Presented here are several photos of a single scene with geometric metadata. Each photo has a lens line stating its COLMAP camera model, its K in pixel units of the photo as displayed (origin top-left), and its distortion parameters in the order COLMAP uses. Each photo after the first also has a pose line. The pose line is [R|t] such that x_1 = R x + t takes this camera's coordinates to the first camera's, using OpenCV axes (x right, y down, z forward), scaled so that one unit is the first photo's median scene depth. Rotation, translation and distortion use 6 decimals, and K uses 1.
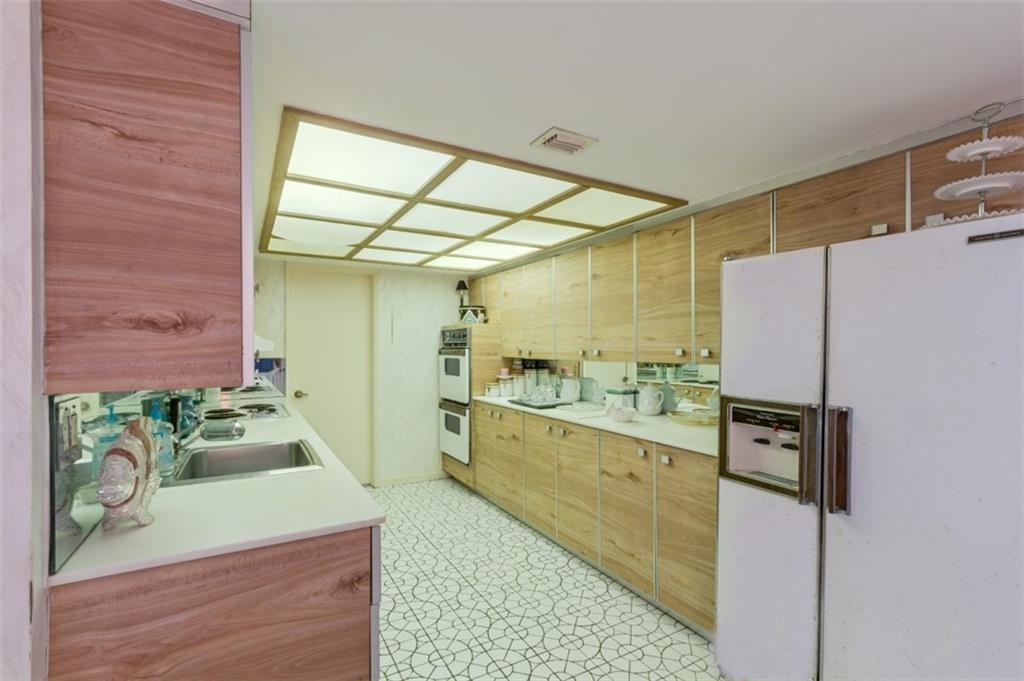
lens RADIAL K [[464.5, 0, 508.8], [0, 464.5, 346.3], [0, 0, 1]] dist [0.003104, 0.000680]
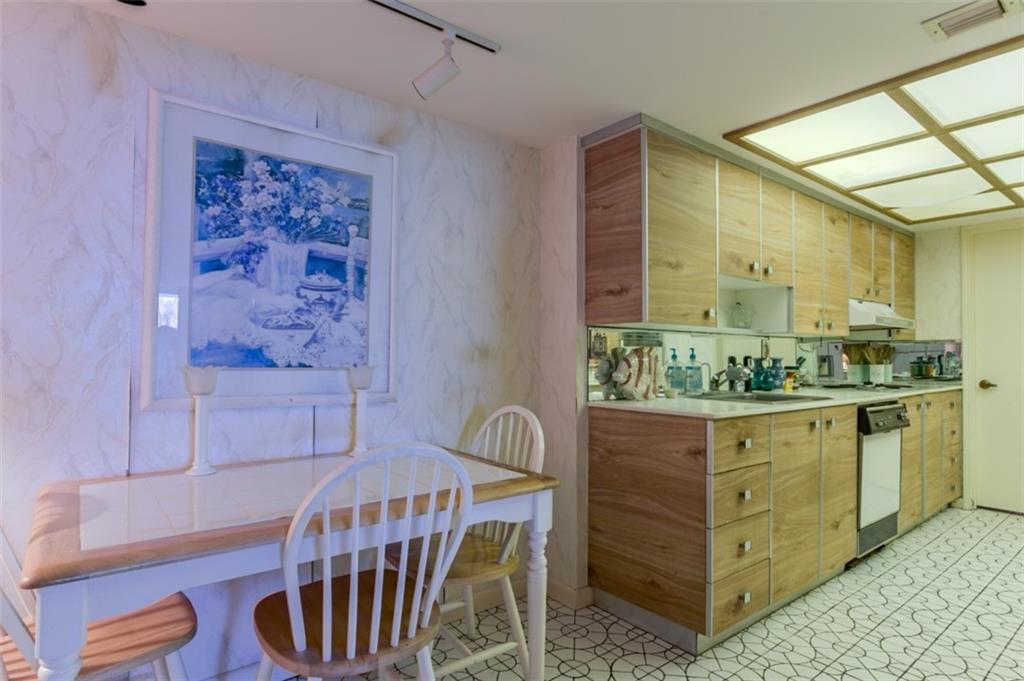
lens RADIAL K [[549.9, 0, 525.4], [0, 549.9, 347.2], [0, 0, 1]] dist [-0.001873, 0.000492]
pose [[0.169839, -0.012826, -0.985388, 0.713565], [-0.001775, 0.999910, -0.013321, 0.103141], [0.985470, 0.004012, 0.169801, 0.085255]]
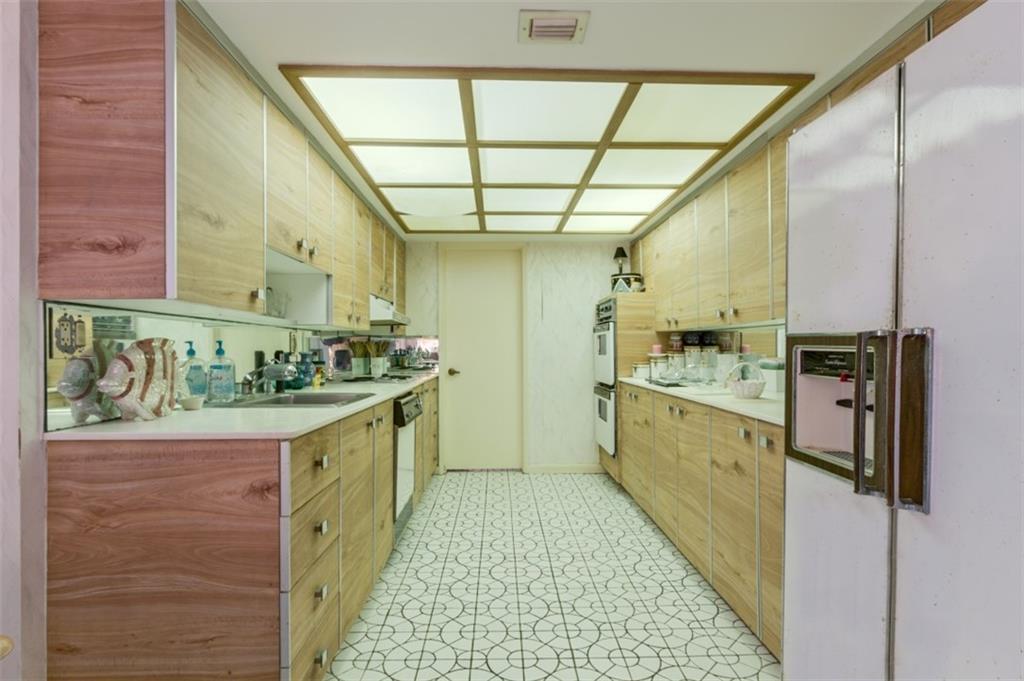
lens RADIAL K [[515.1, 0, 511.7], [0, 515.1, 346.5], [0, 0, 1]] dist [-0.005660, 0.001175]
pose [[0.883008, -0.005030, -0.469332, 0.382383], [0.004323, 0.999987, -0.002584, 0.102202], [0.469339, 0.000253, 0.883018, 0.129092]]
